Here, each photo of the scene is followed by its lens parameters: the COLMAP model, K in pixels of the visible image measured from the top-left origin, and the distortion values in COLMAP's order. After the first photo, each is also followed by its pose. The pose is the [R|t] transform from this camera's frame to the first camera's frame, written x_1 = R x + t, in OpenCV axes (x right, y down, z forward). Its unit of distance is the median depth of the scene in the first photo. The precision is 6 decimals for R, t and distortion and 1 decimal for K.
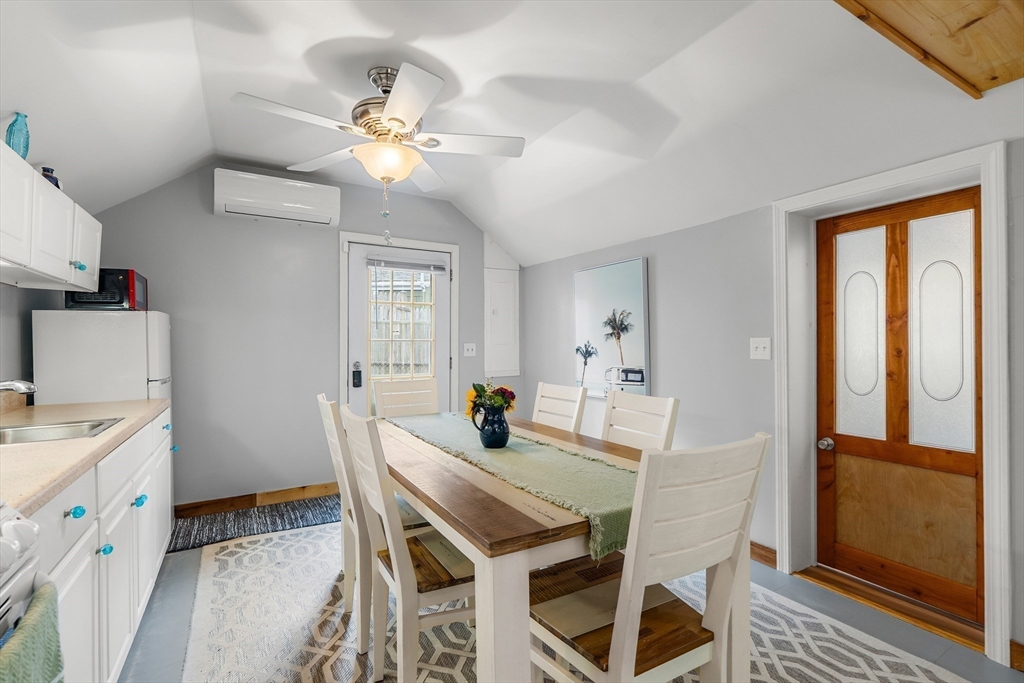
lens RADIAL K [[472.2, 0, 506.4], [0, 472.2, 343.7], [0, 0, 1]] dist [-0.000020, 0.001345]
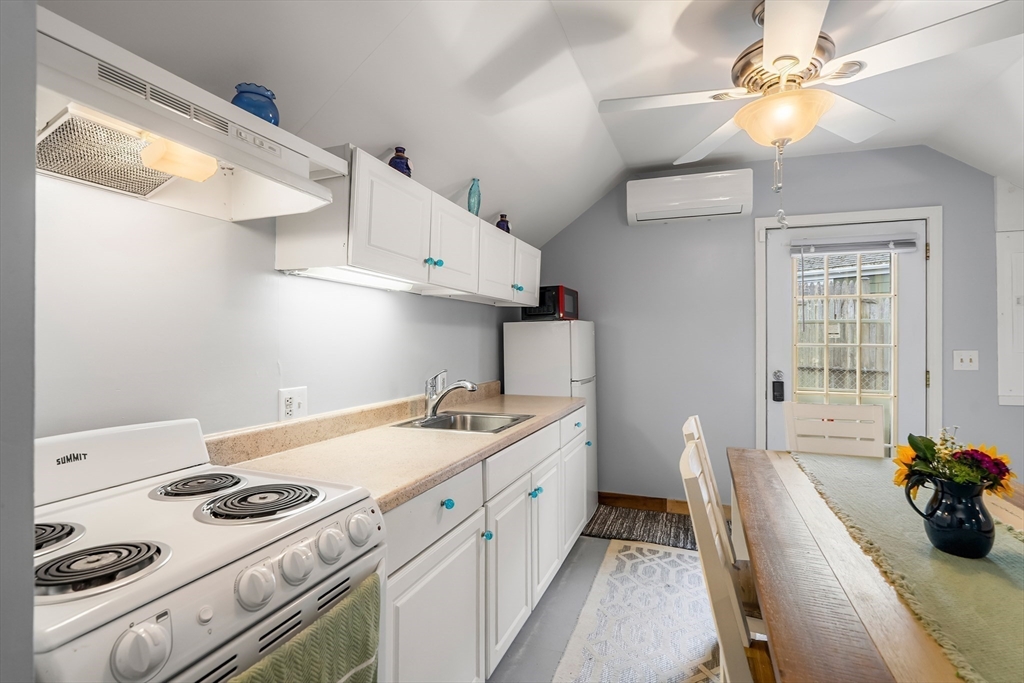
lens RADIAL K [[472.2, 0, 535.8], [0, 472.2, 332.3], [0, 0, 1]] dist [-0.000020, 0.001345]
pose [[0.642324, -0.000885, -0.766433, 0.070956], [-0.004186, 0.999980, -0.004662, -0.034996], [0.766422, 0.006202, 0.642308, 0.198419]]
